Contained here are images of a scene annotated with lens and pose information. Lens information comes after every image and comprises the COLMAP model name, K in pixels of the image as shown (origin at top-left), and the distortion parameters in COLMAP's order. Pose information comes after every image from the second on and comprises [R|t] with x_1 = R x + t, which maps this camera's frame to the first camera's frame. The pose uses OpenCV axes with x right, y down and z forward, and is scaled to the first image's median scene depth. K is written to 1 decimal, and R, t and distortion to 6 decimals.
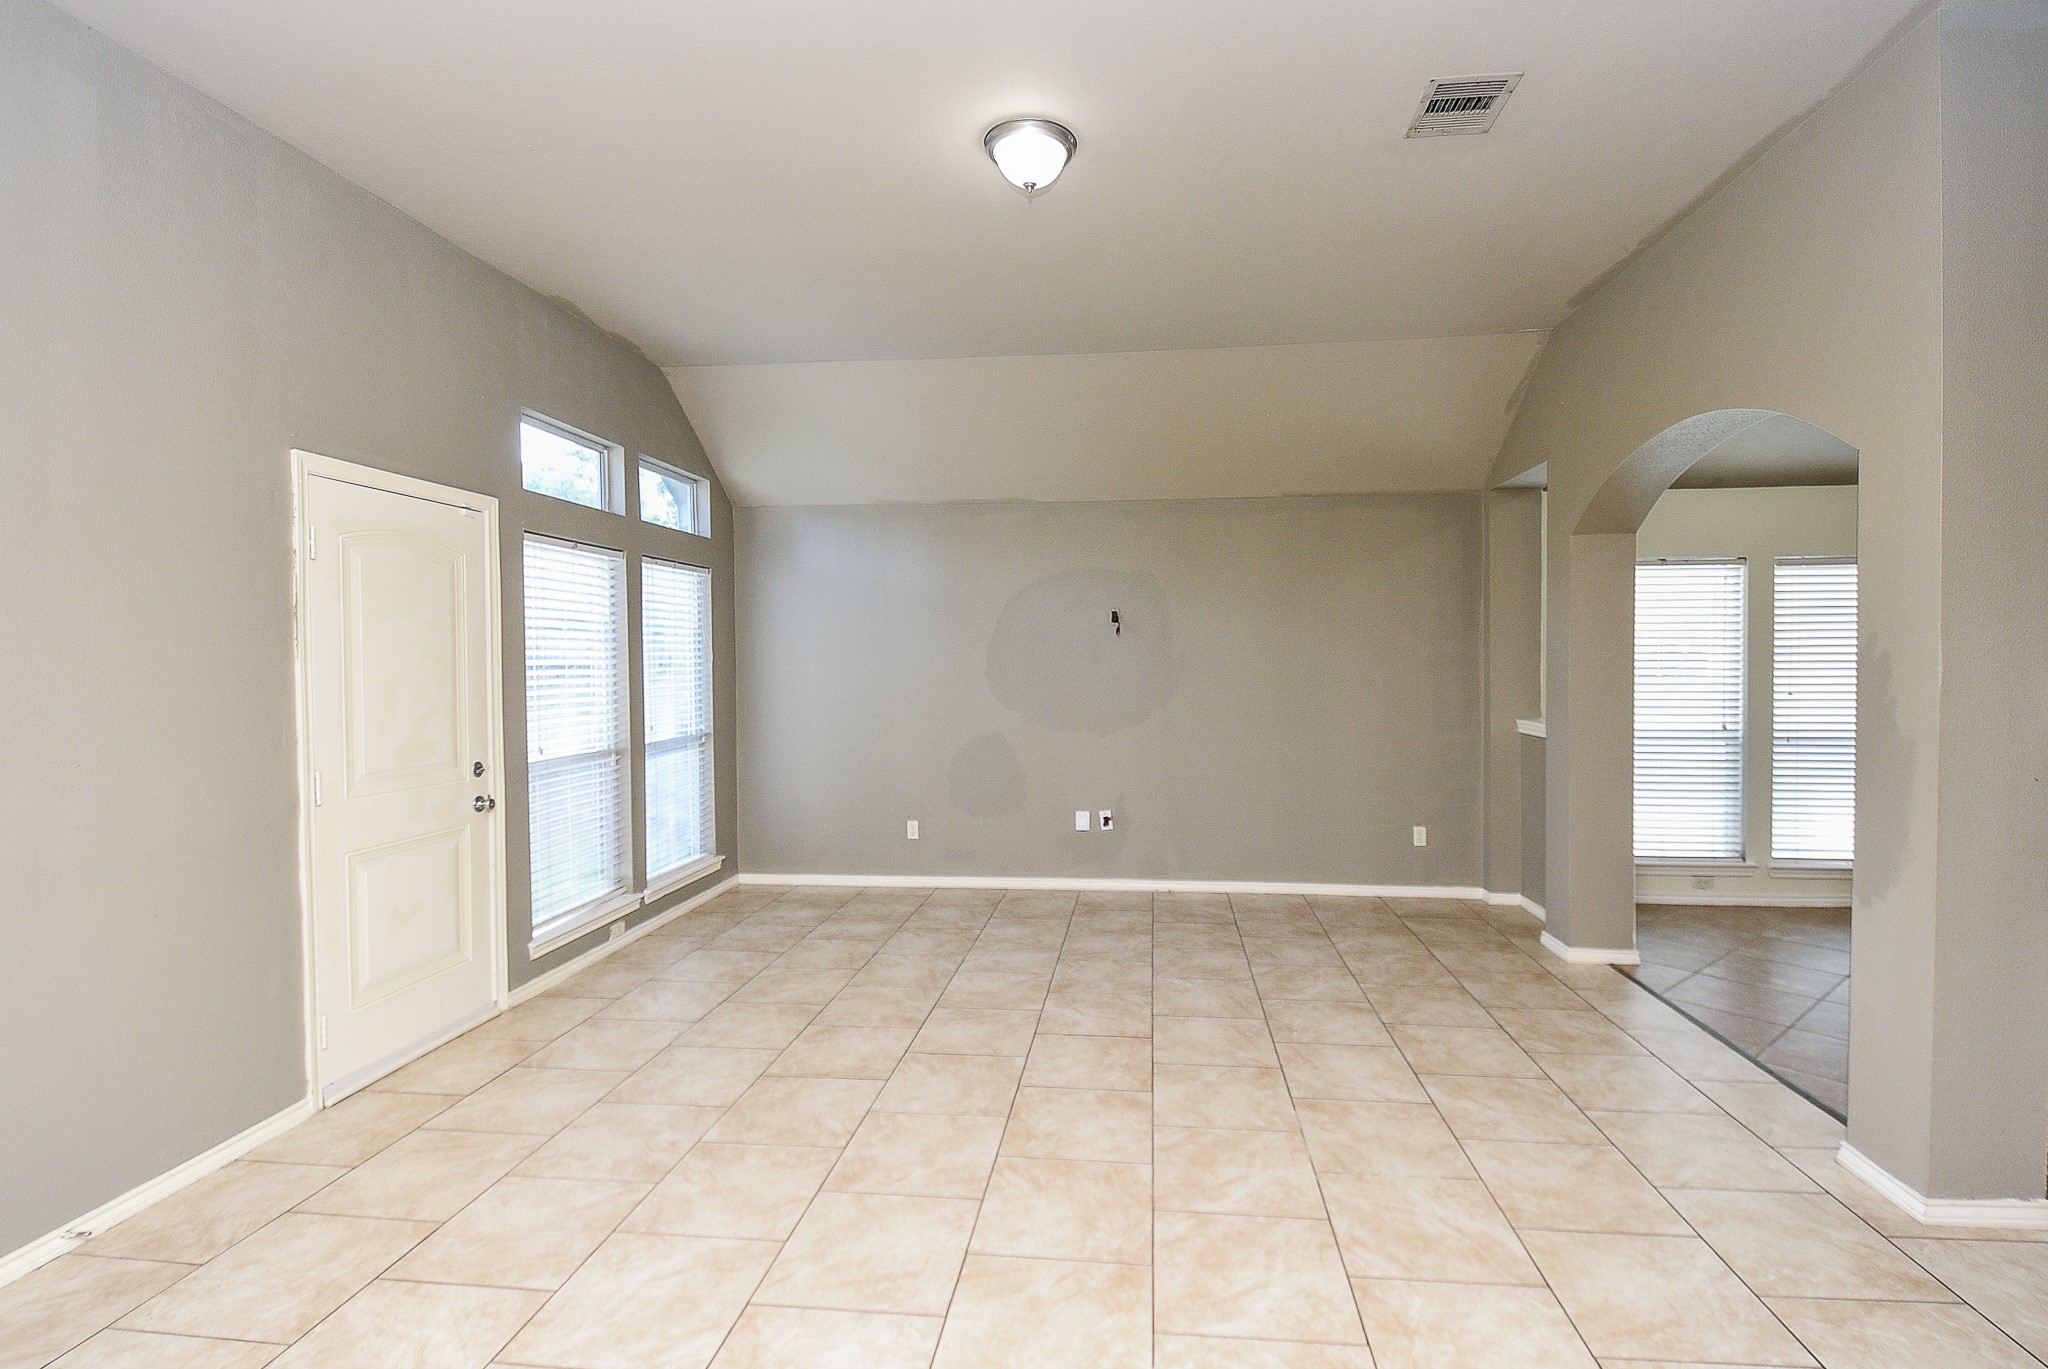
lens RADIAL K [[947.3, 0, 1055.3], [0, 947.3, 681.4], [0, 0, 1]] dist [0.032731, -0.024379]
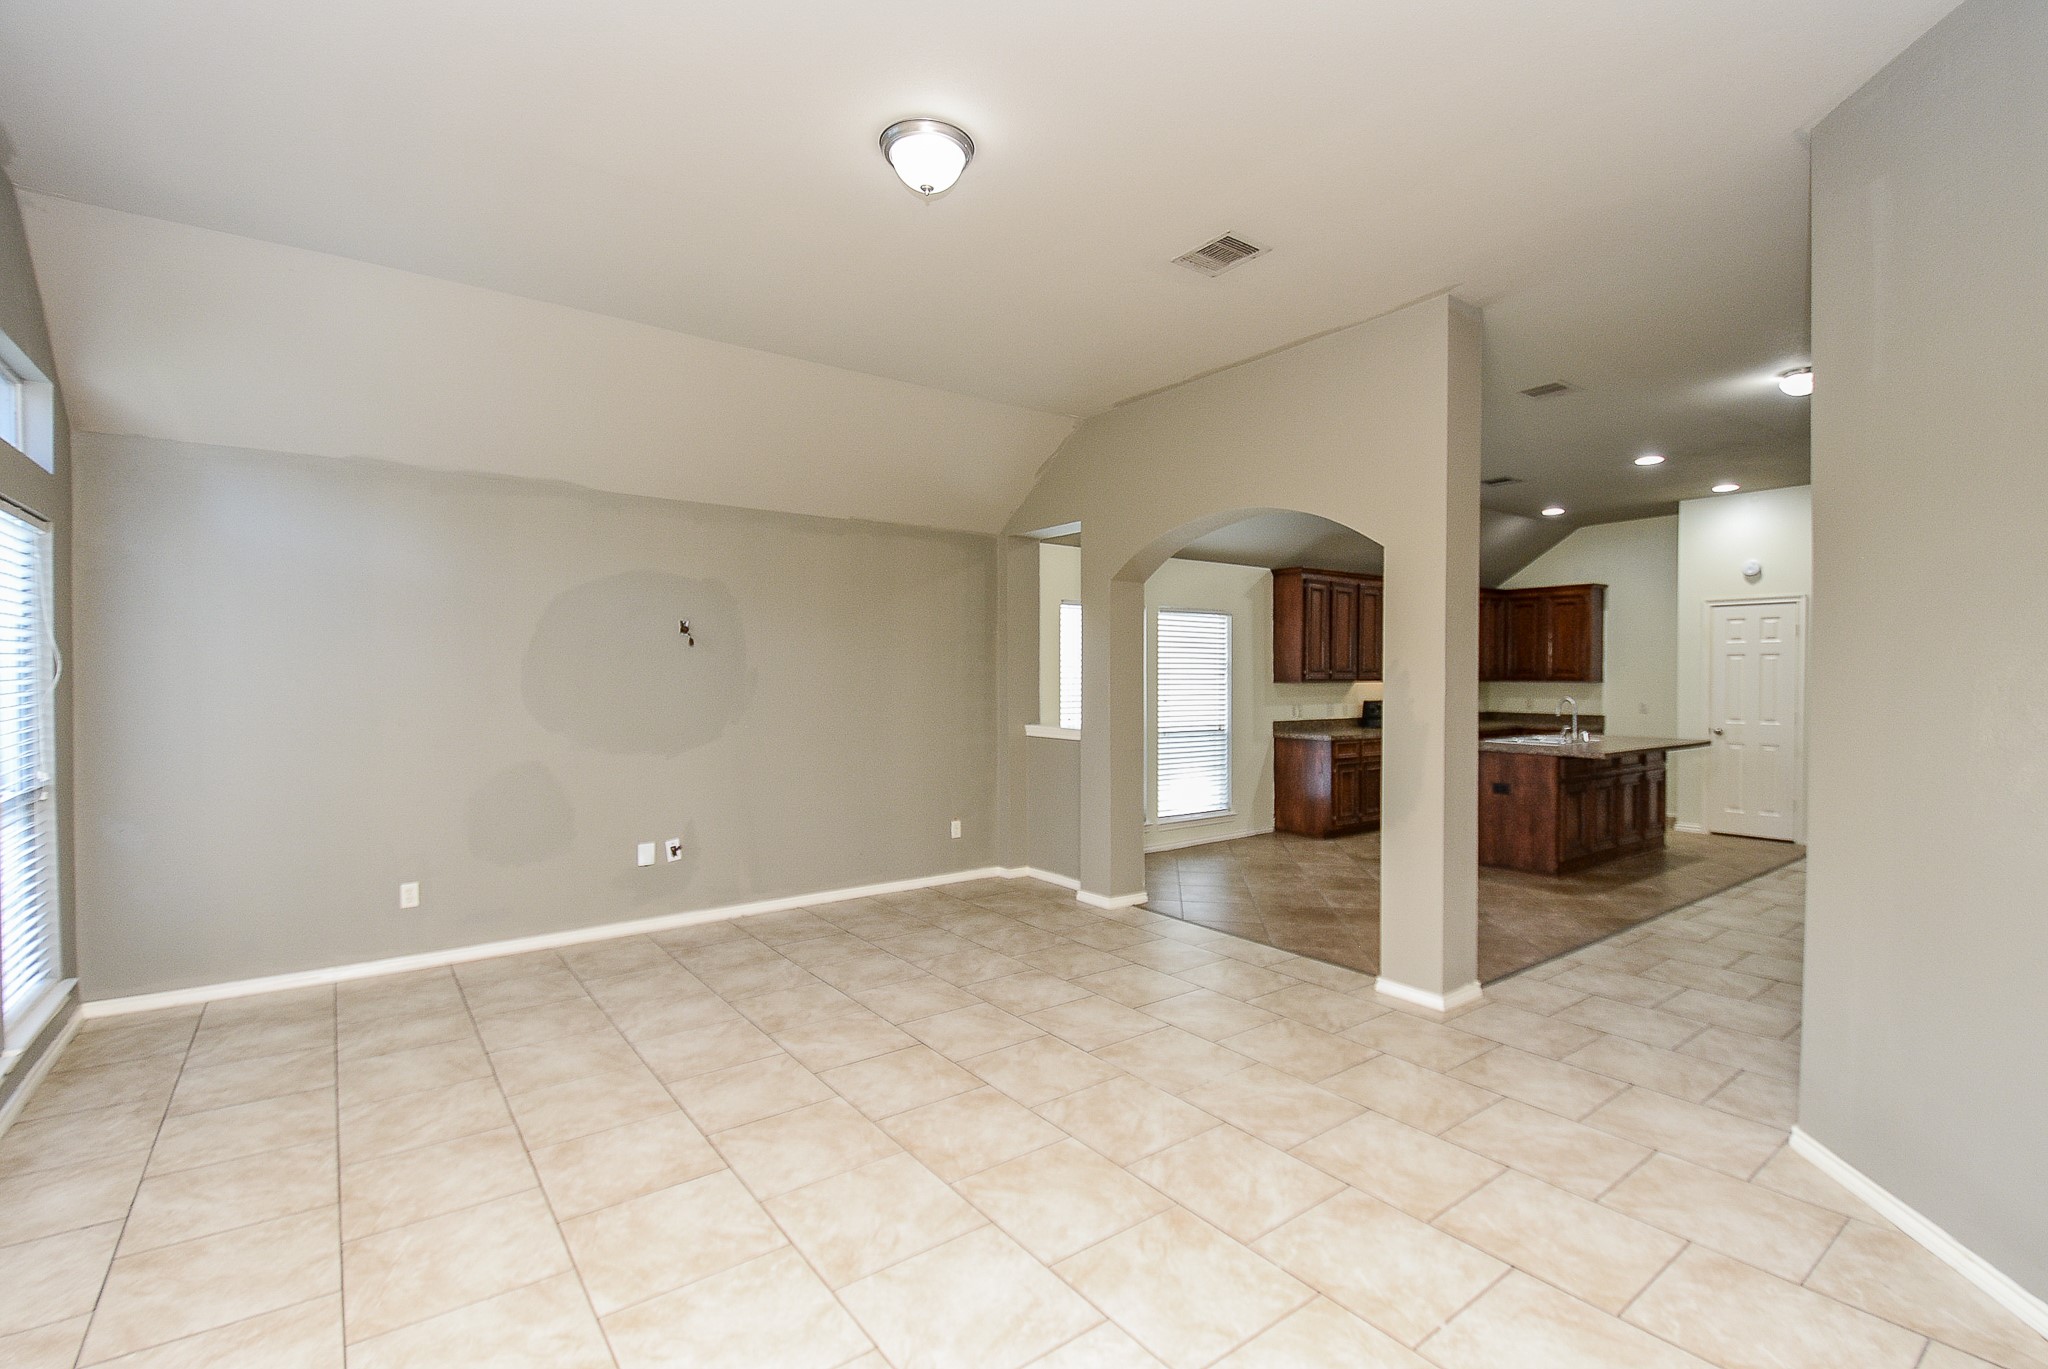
lens RADIAL K [[918.3, 0, 1029.6], [0, 918.3, 689.1], [0, 0, 1]] dist [0.031354, -0.026448]
pose [[0.732531, -0.002830, 0.680728, -0.375178], [0.010743, 0.999915, -0.007403, 0.002757], [-0.680649, 0.012736, 0.732499, 0.148590]]
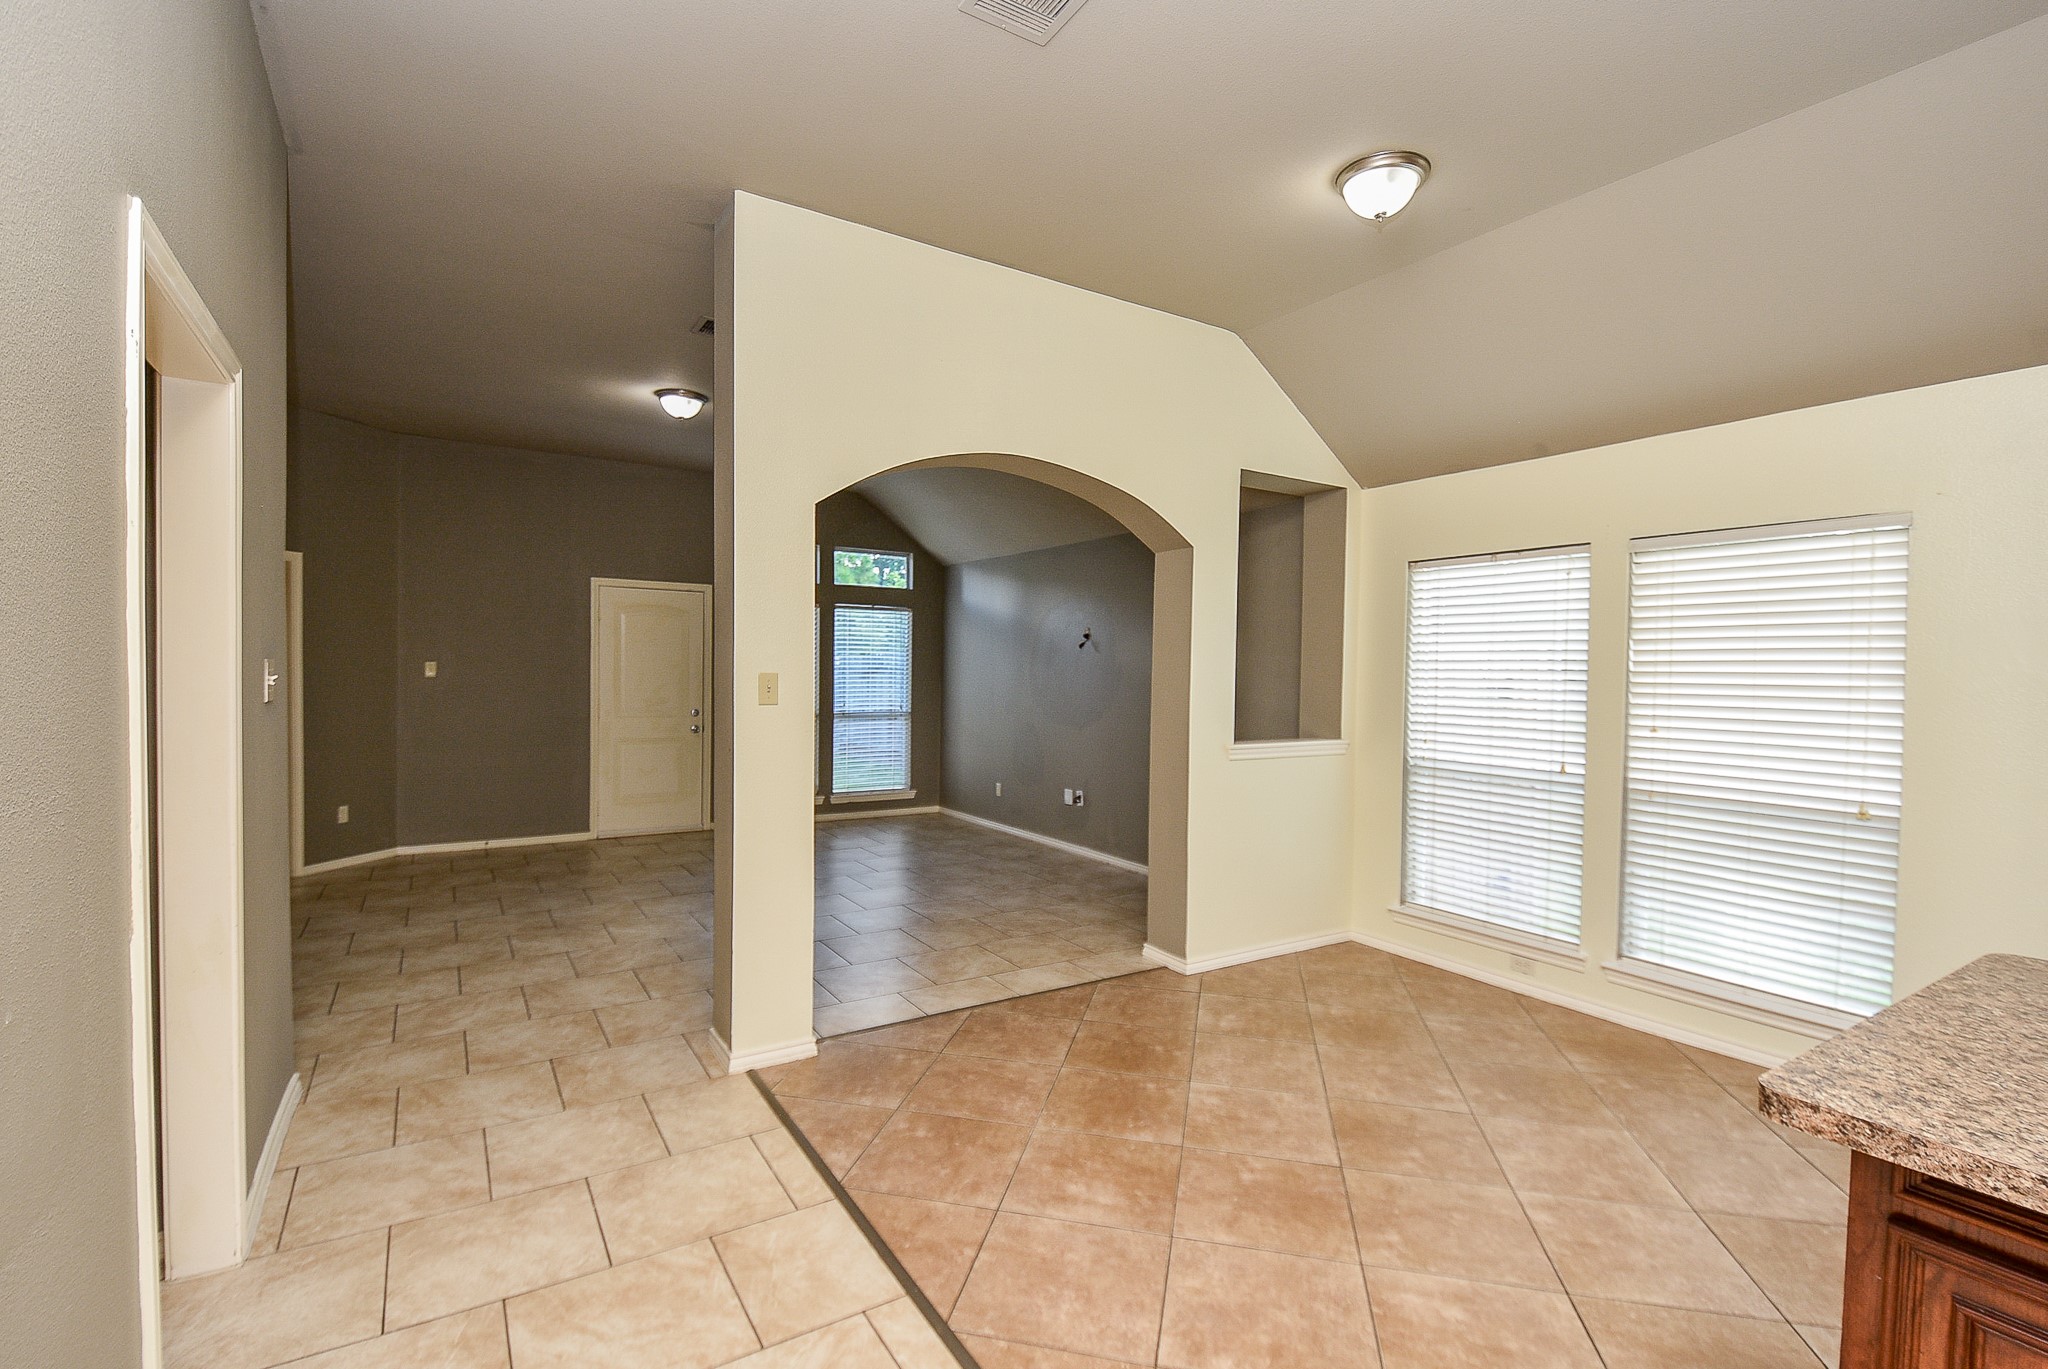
lens RADIAL K [[915.6, 0, 1037.7], [0, 915.6, 688.6], [0, 0, 1]] dist [0.001862, -0.012266]
pose [[0.630704, 0.031276, -0.775393, 1.192053], [-0.039229, 0.999195, 0.008395, -0.007425], [0.775032, 0.025124, 0.631423, 0.244983]]
